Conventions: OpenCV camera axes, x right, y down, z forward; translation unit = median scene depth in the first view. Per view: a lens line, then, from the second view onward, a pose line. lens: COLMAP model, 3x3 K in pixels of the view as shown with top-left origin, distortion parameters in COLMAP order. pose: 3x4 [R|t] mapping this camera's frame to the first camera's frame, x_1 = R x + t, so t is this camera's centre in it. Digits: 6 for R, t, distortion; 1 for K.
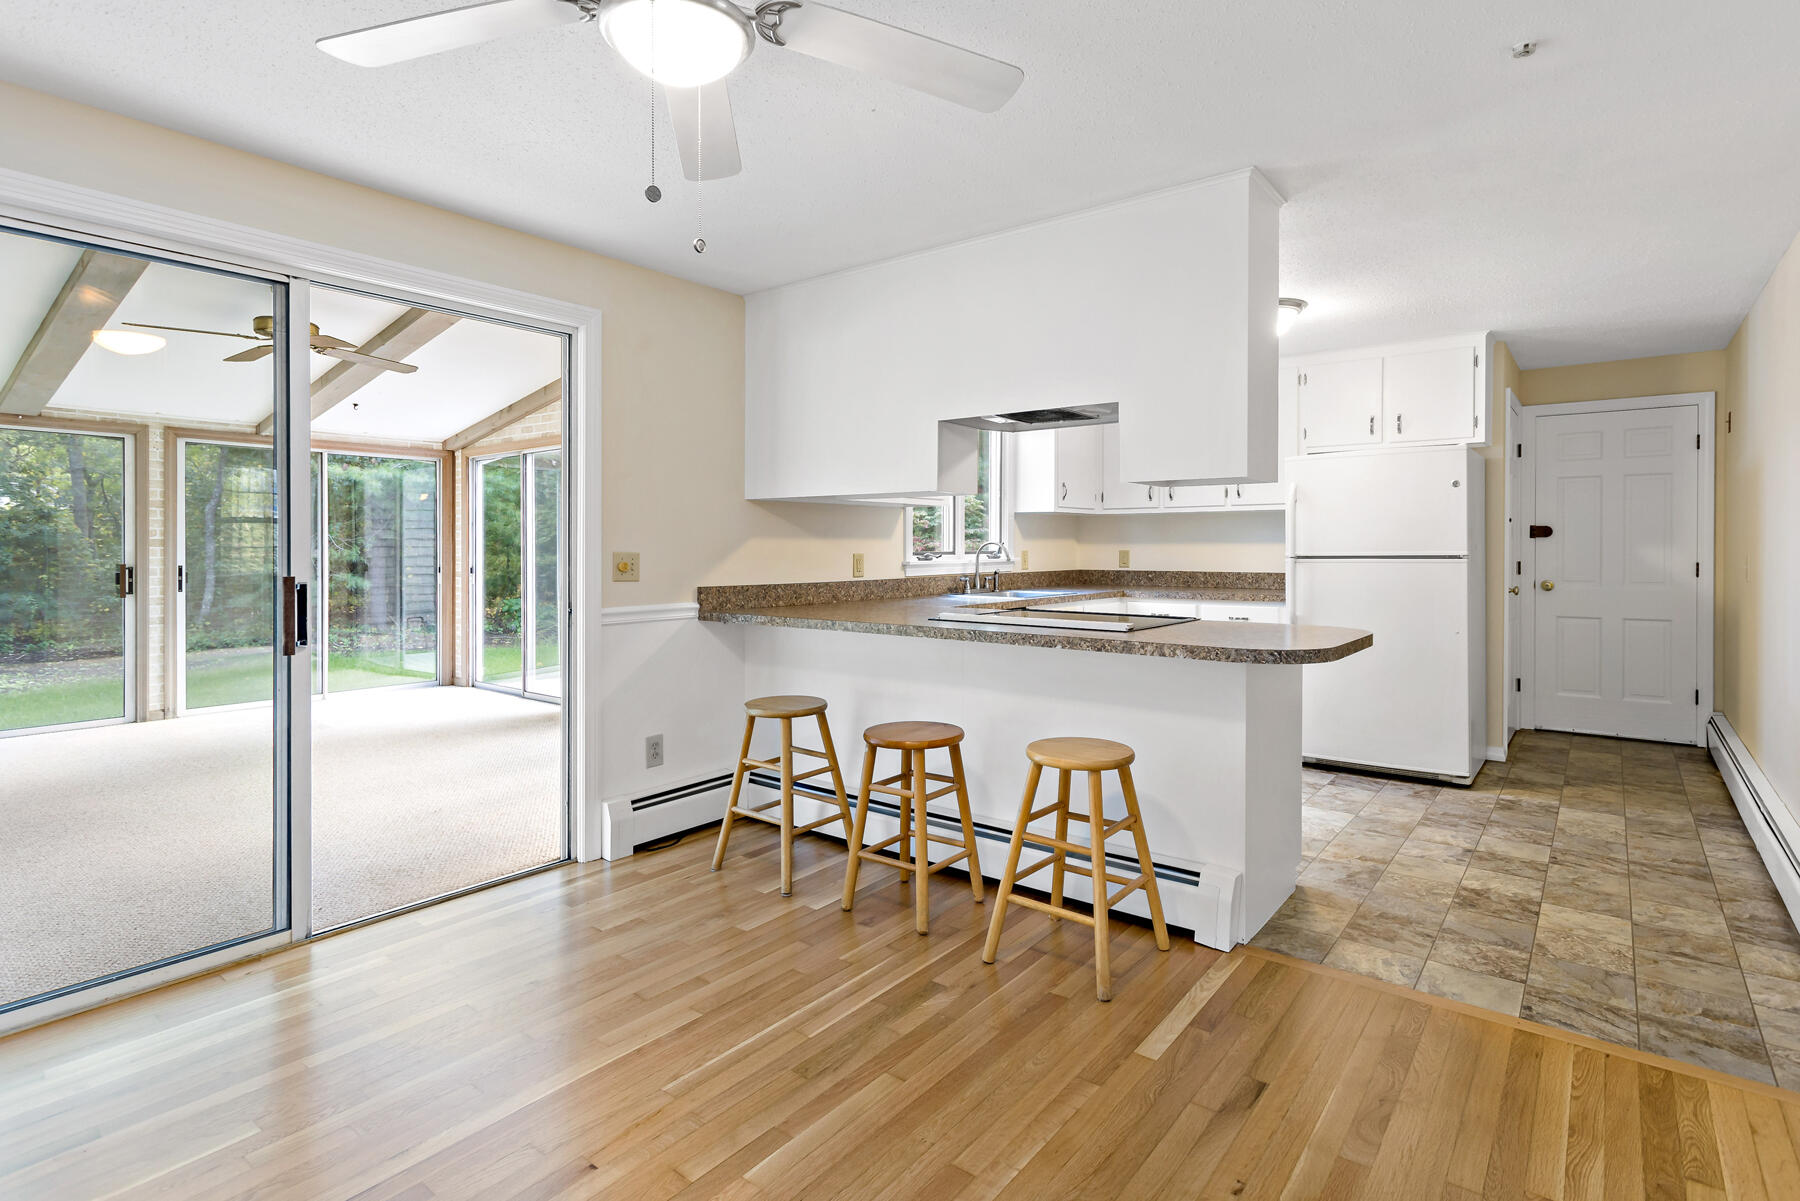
lens RADIAL K [[907.2, 0, 892.9], [0, 907.2, 551.0], [0, 0, 1]] dist [-0.001110, 0.000486]
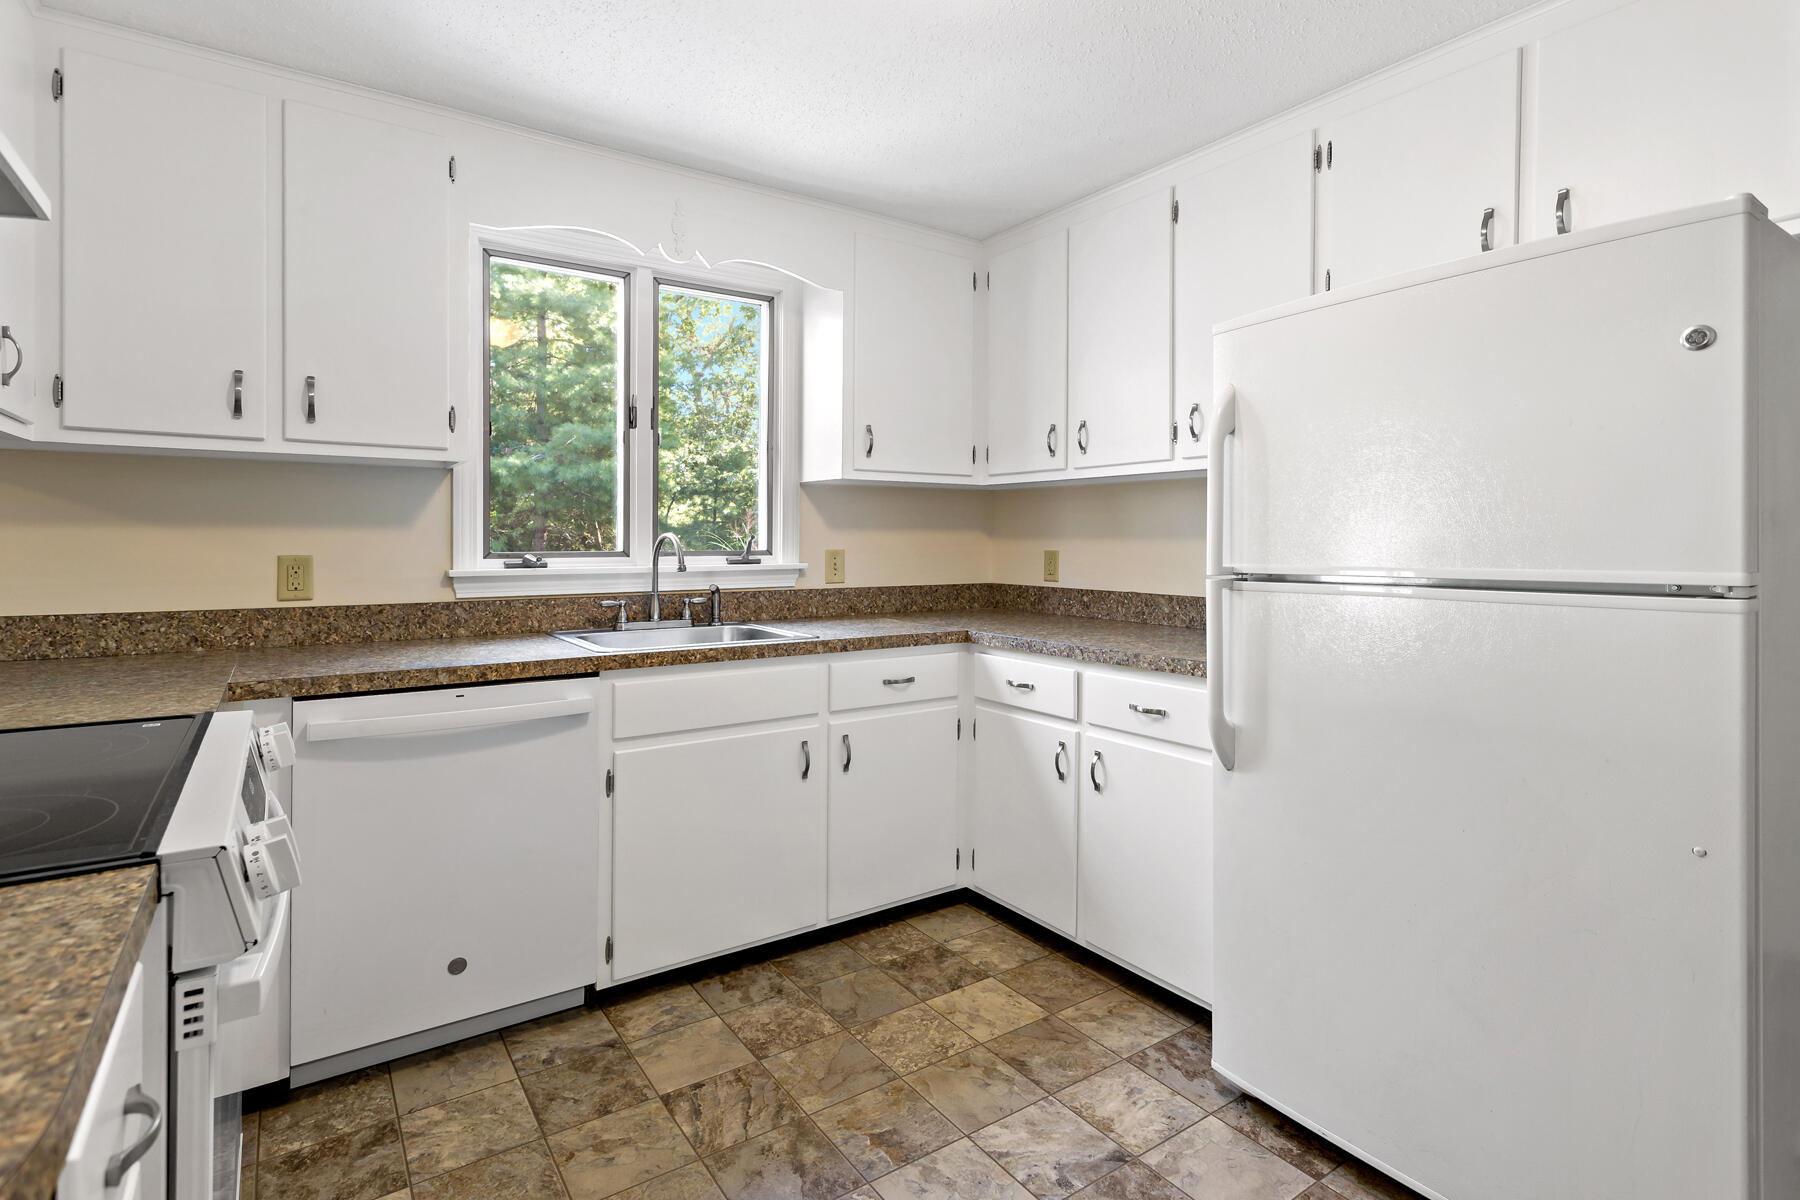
lens RADIAL K [[862.2, 0, 904.6], [0, 862.2, 542.0], [0, 0, 1]] dist [0.001480, 0.000186]
pose [[0.951827, 0.006455, -0.306568, 0.425766], [-0.006852, 0.999977, -0.000220, -0.006821], [0.306560, 0.002310, 0.951849, 0.605704]]
